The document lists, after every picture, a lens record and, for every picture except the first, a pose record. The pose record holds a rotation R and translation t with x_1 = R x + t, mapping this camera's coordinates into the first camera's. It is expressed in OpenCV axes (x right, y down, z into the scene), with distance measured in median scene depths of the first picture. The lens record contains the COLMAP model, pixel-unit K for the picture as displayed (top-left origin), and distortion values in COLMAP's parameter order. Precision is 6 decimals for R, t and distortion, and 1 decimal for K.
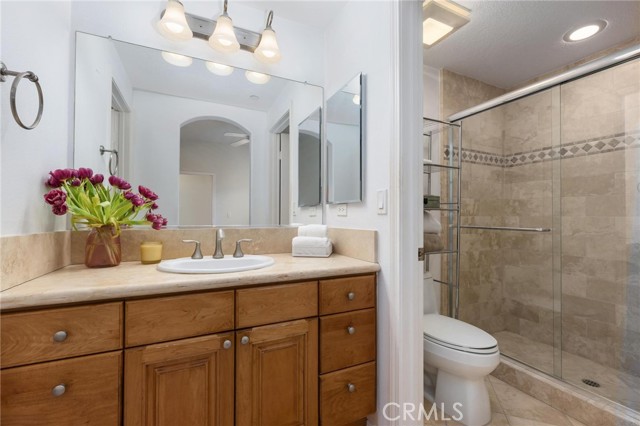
lens RADIAL K [[280.8, 0, 318.1], [0, 280.8, 213.3], [0, 0, 1]] dist [0.004947, -0.000040]
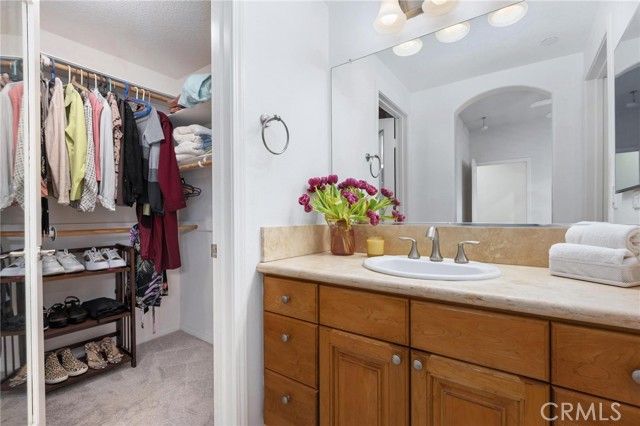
lens RADIAL K [[294.7, 0, 323.2], [0, 294.7, 216.4], [0, 0, 1]] dist [0.001061, -0.000490]
pose [[0.481482, -0.002924, -0.876451, 0.395938], [0.021510, 0.999733, 0.008481, 0.016520], [0.876192, -0.022936, 0.481417, 0.419123]]
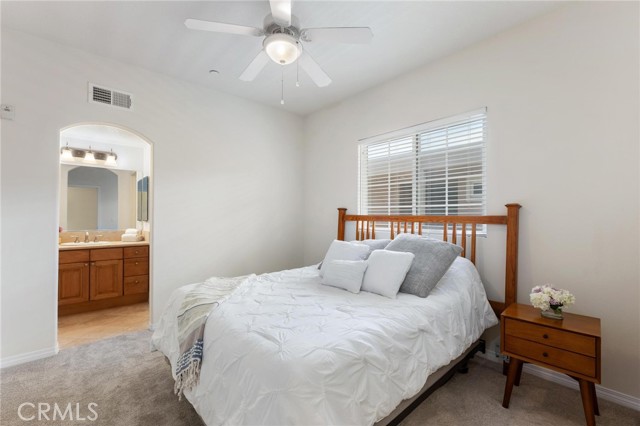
lens RADIAL K [[271.6, 0, 318.8], [0, 271.6, 214.5], [0, 0, 1]] dist [0.002324, -0.000254]
pose [[0.955985, 0.004069, 0.293388, 1.585246], [-0.007118, 0.999931, 0.009327, -0.233162], [-0.293330, -0.011005, 0.955948, -3.373289]]
